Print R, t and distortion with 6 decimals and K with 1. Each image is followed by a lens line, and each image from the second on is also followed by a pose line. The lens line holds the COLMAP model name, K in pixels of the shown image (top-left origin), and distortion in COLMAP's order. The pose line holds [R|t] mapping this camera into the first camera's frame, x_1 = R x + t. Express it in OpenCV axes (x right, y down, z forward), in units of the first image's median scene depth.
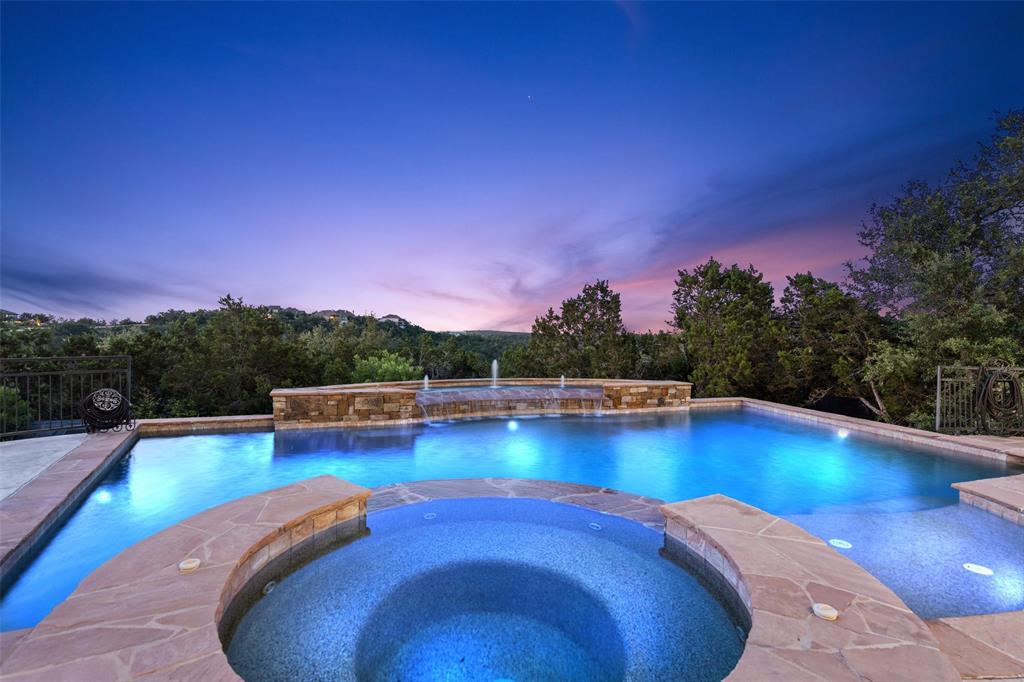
lens RADIAL K [[462.9, 0, 512.0], [0, 462.9, 341.0], [0, 0, 1]] dist [0.000297, 0.000119]
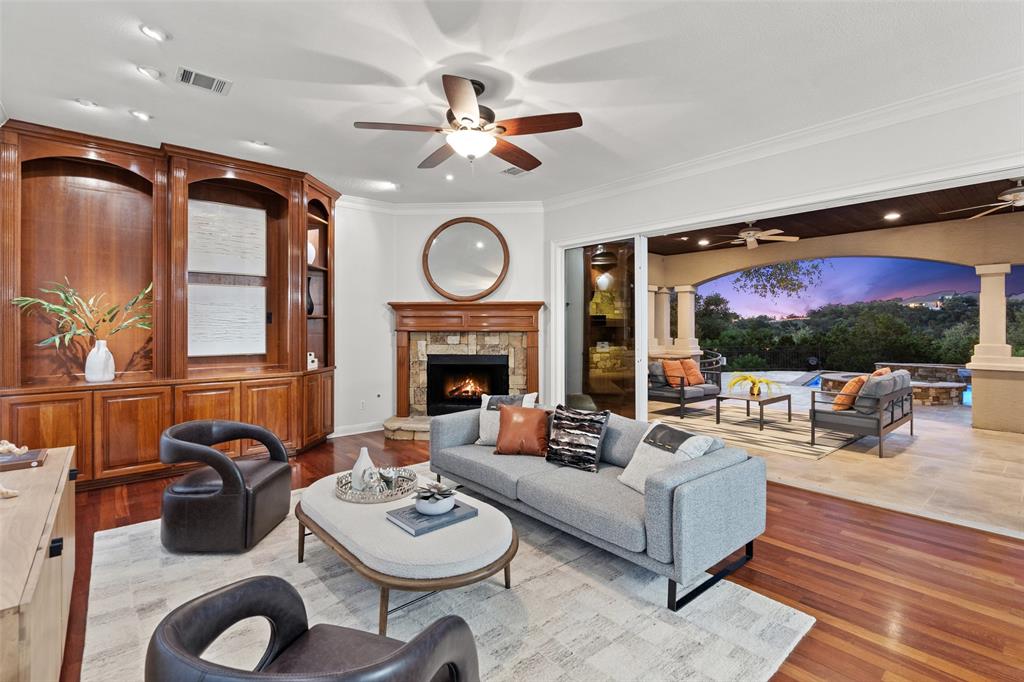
lens RADIAL K [[470.2, 0, 515.0], [0, 470.2, 323.8], [0, 0, 1]] dist [0.000167, -0.000462]
pose [[0.340138, -0.019958, -0.940164, 0.860163], [0.002991, 0.999793, -0.020142, -0.036301], [0.940371, 0.004039, 0.340127, -1.191579]]
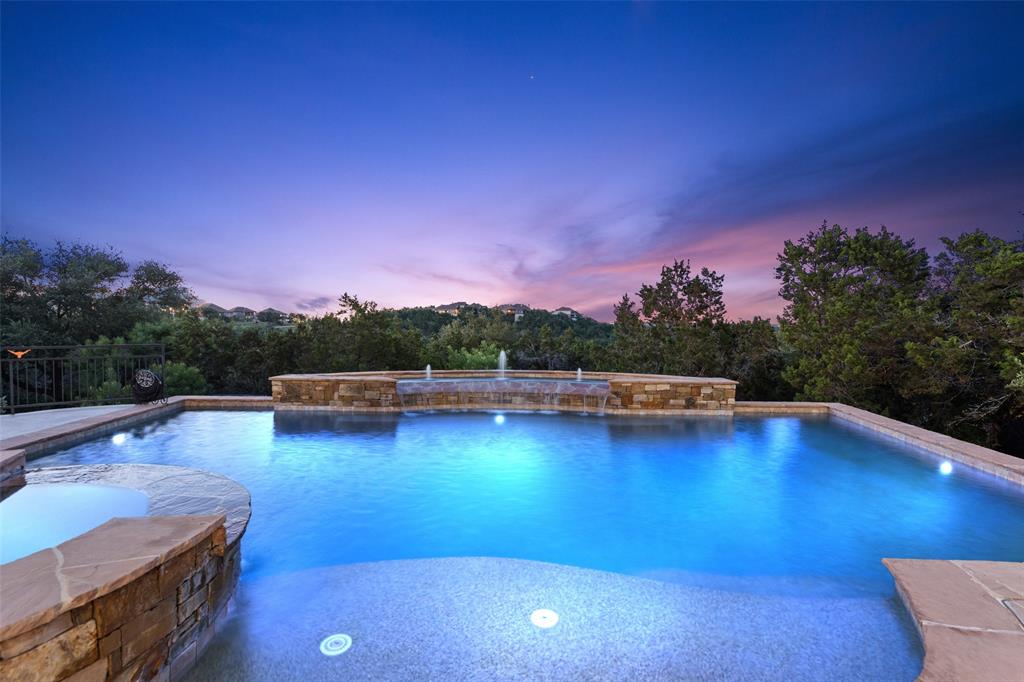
lens RADIAL K [[462.9, 0, 512.0], [0, 462.9, 341.0], [0, 0, 1]] dist [0.000297, 0.000119]
pose [[0.930414, 0.000755, -0.366509, 0.344016], [0.005719, 0.999846, 0.016578, 0.005691], [0.366465, -0.017520, 0.930267, 0.124821]]
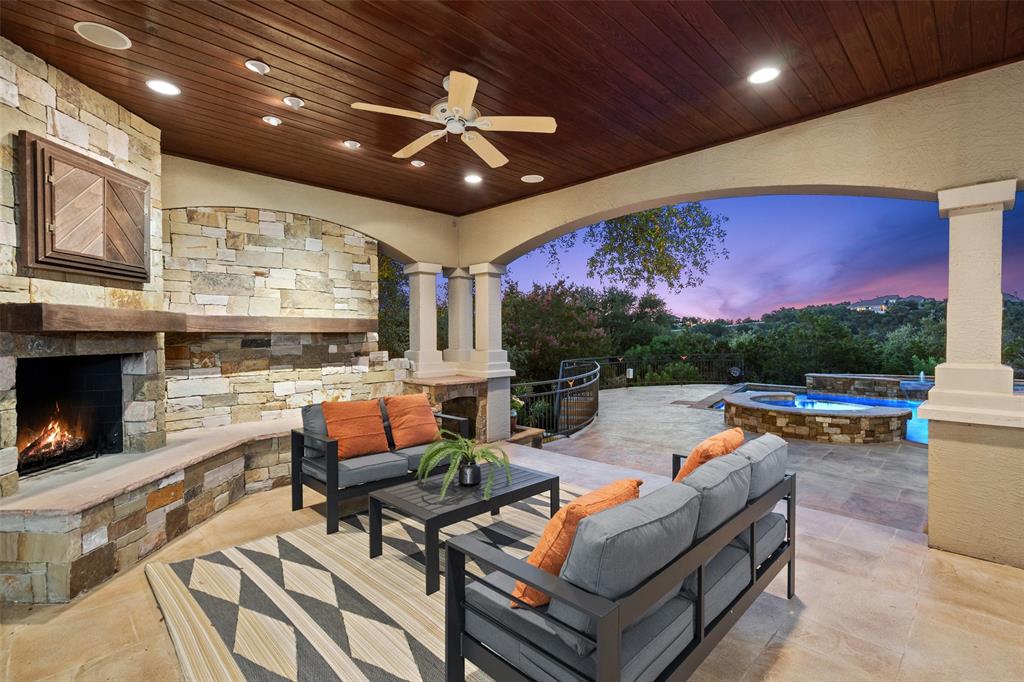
lens RADIAL K [[476.5, 0, 515.9], [0, 476.5, 338.8], [0, 0, 1]] dist [-0.001351, 0.000173]
pose [[0.410439, -0.004425, -0.911877, 0.615509], [0.010935, 0.999940, 0.000069, -0.038908], [0.911823, -0.010000, 0.410463, -0.708120]]
